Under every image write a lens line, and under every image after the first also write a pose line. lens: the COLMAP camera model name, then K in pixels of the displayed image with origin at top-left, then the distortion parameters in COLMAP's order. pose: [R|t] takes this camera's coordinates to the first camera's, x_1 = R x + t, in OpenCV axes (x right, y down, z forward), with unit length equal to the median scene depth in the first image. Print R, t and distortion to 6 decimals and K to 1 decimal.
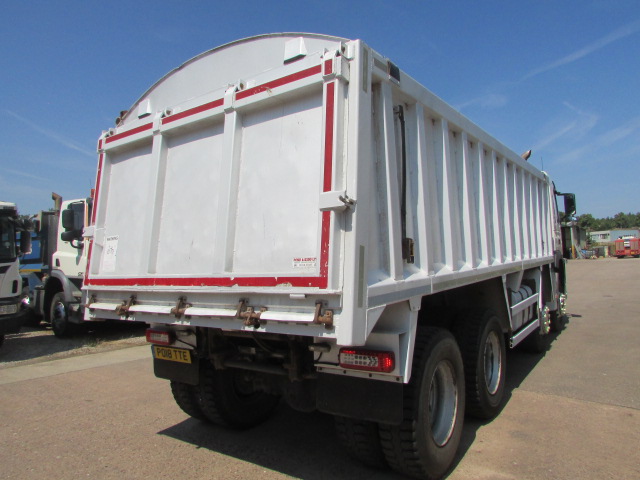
lens RADIAL K [[460.4, 0, 318.4], [0, 460.4, 237.3], [0, 0, 1]] dist [-0.039101, 0.001632]
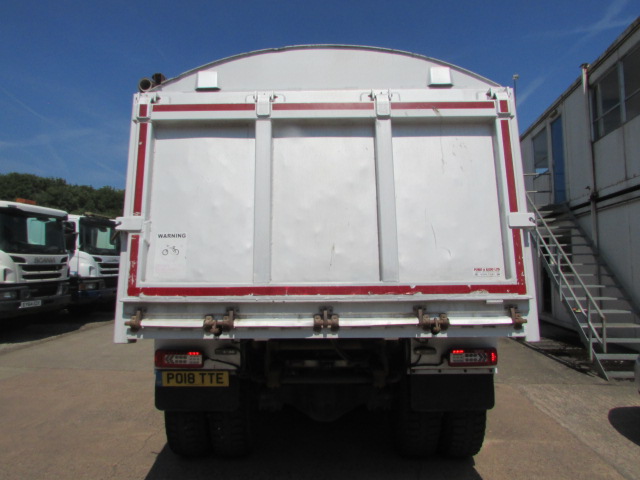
lens RADIAL K [[460.4, 0, 302.3], [0, 460.4, 227.3], [0, 0, 1]] dist [-0.039101, 0.001632]
pose [[0.820633, 0.071922, 0.566911, -0.776234], [-0.050967, 0.997306, -0.052747, 0.020534], [-0.569178, 0.014392, 0.822088, 0.248189]]
